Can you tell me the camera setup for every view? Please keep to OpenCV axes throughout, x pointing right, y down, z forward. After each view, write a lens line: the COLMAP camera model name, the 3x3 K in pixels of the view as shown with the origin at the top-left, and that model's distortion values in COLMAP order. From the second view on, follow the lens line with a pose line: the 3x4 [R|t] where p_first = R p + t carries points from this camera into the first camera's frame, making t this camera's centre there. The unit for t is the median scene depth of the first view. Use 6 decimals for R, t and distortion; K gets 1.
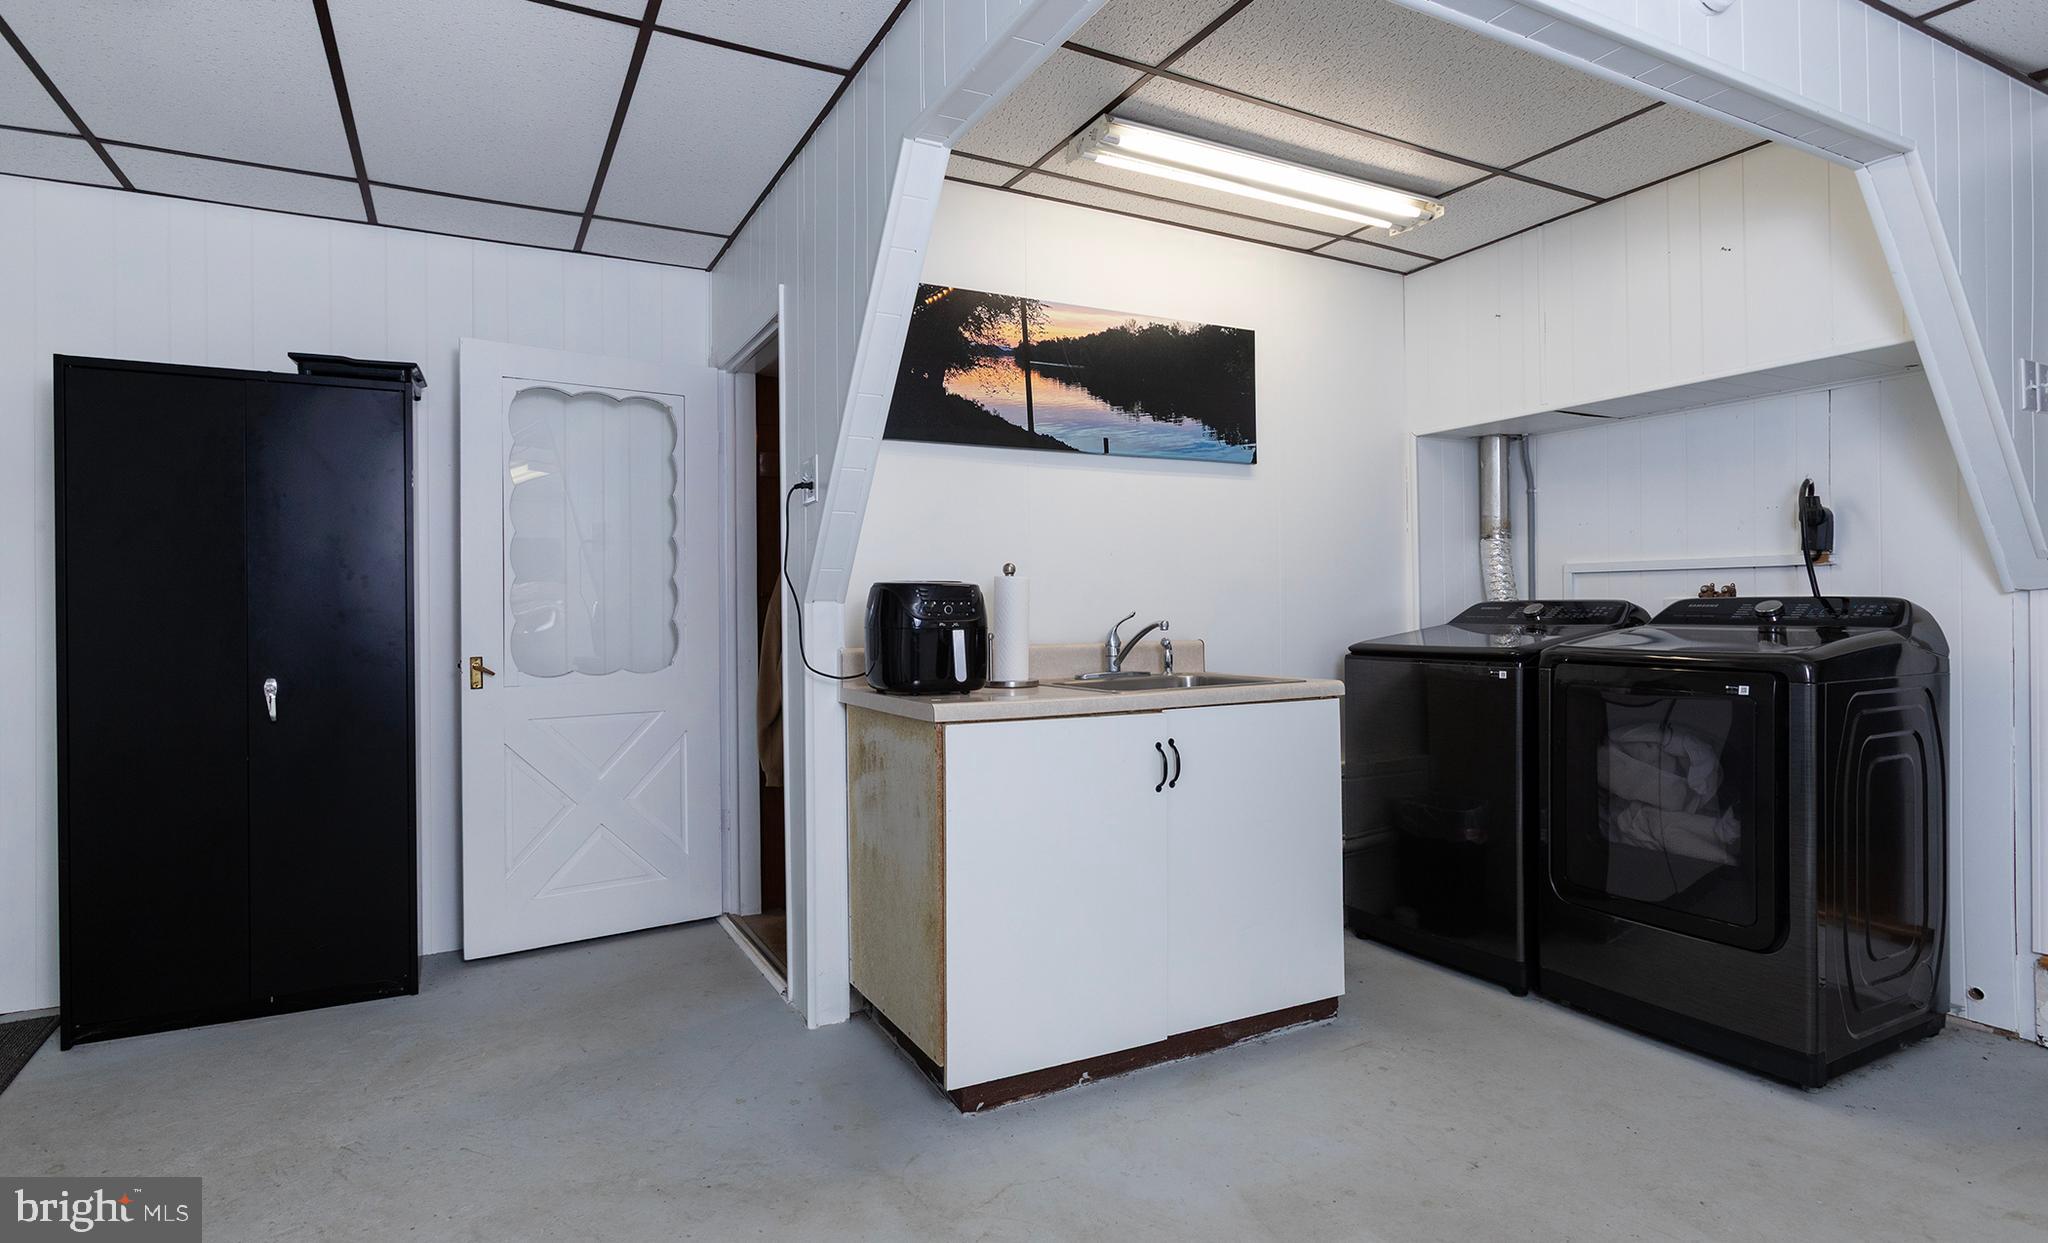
lens RADIAL K [[1039.2, 0, 1024.0], [0, 1039.2, 621.5], [0, 0, 1]] dist [-0.000084, 0.000570]
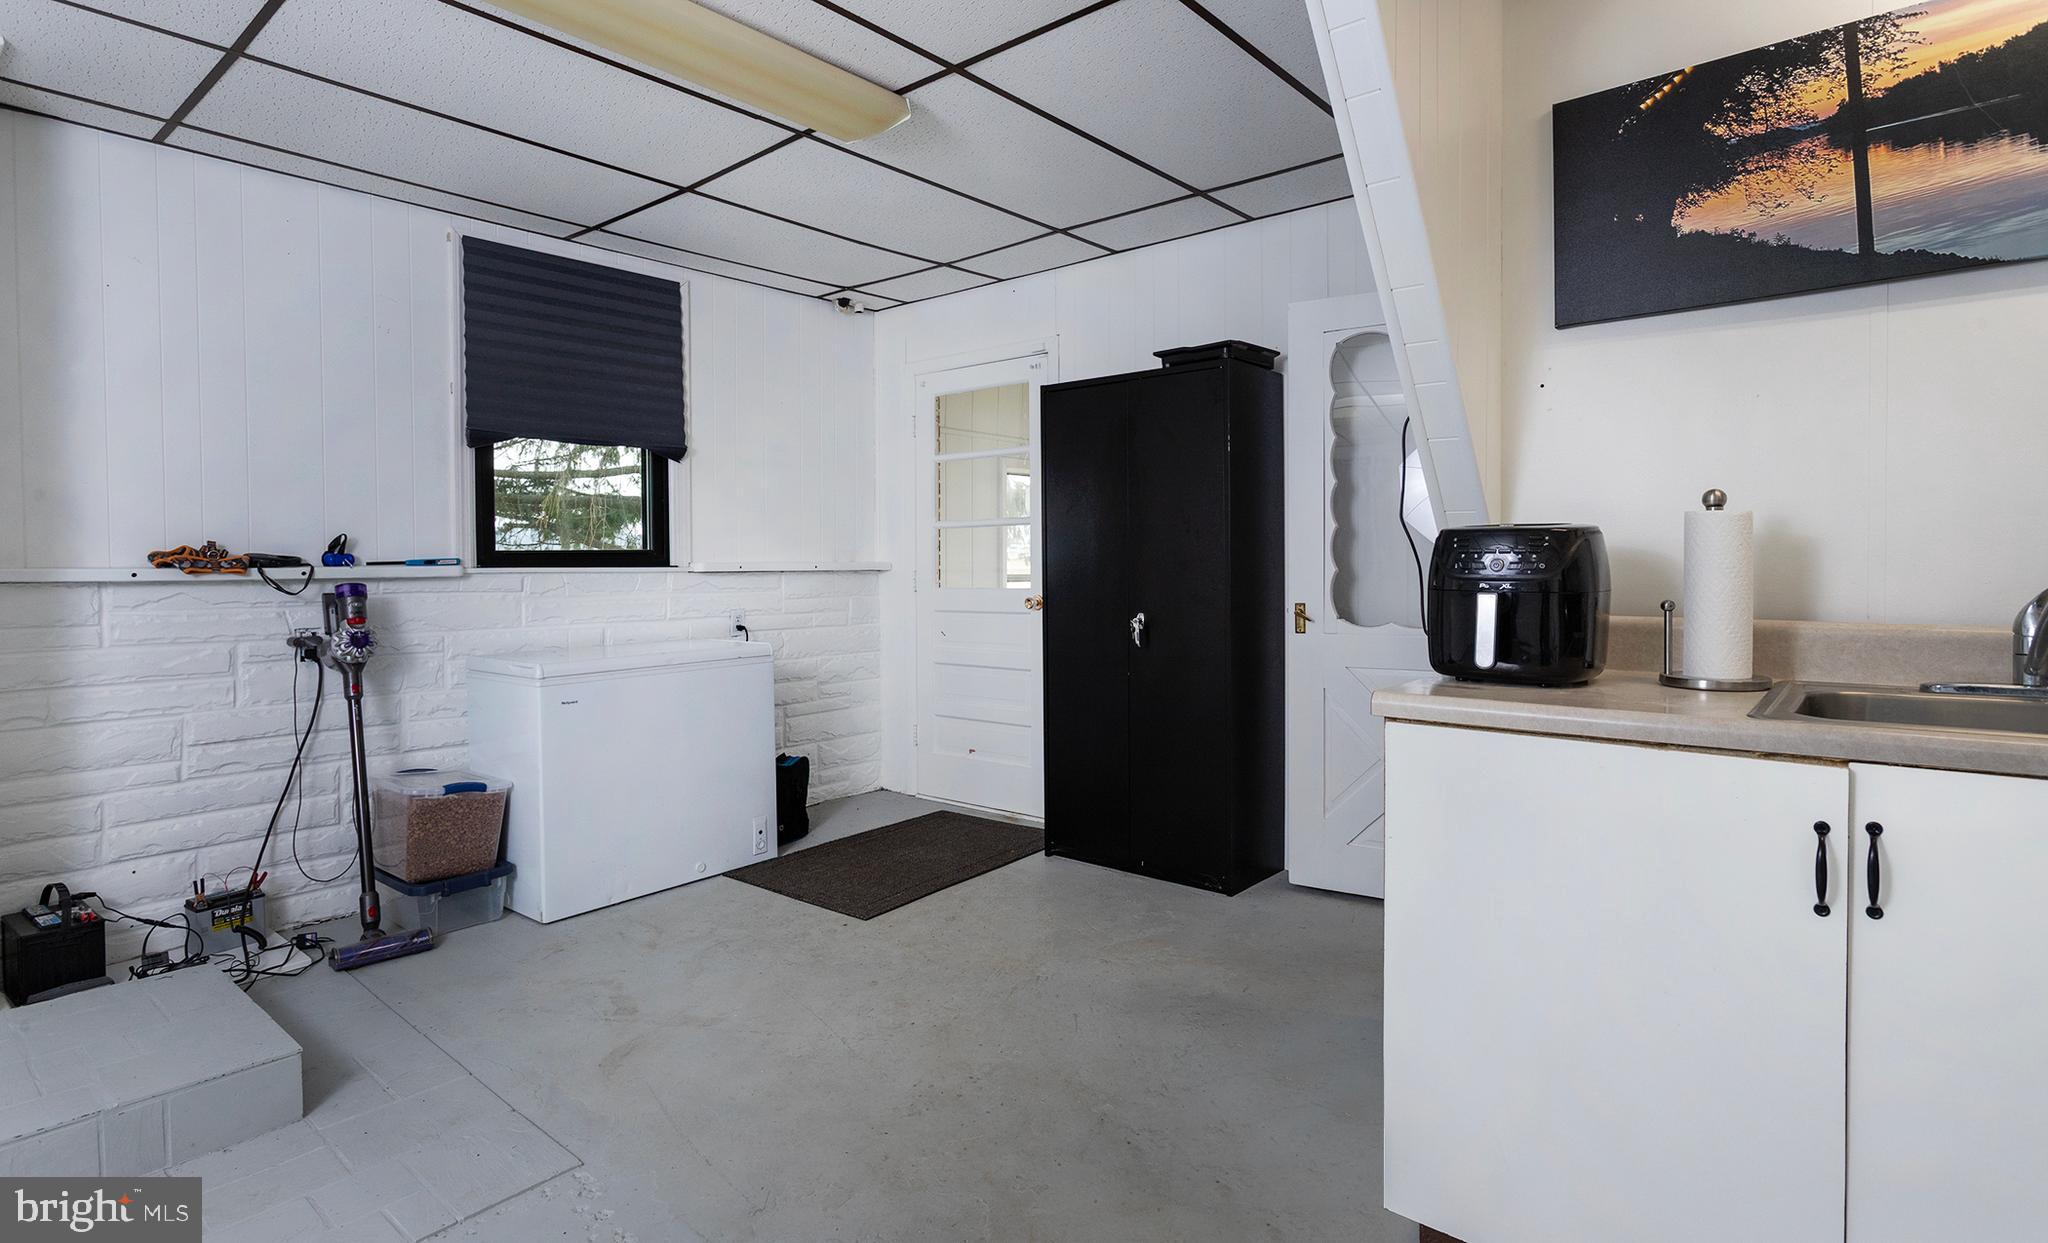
lens RADIAL K [[1057.5, 0, 1021.7], [0, 1057.5, 590.9], [0, 0, 1]] dist [0.001033, 0.010100]
pose [[0.373232, 0.032260, -0.927177, 0.390643], [-0.006242, 0.999460, 0.032263, -0.012369], [0.927717, -0.006254, 0.373231, 0.352164]]
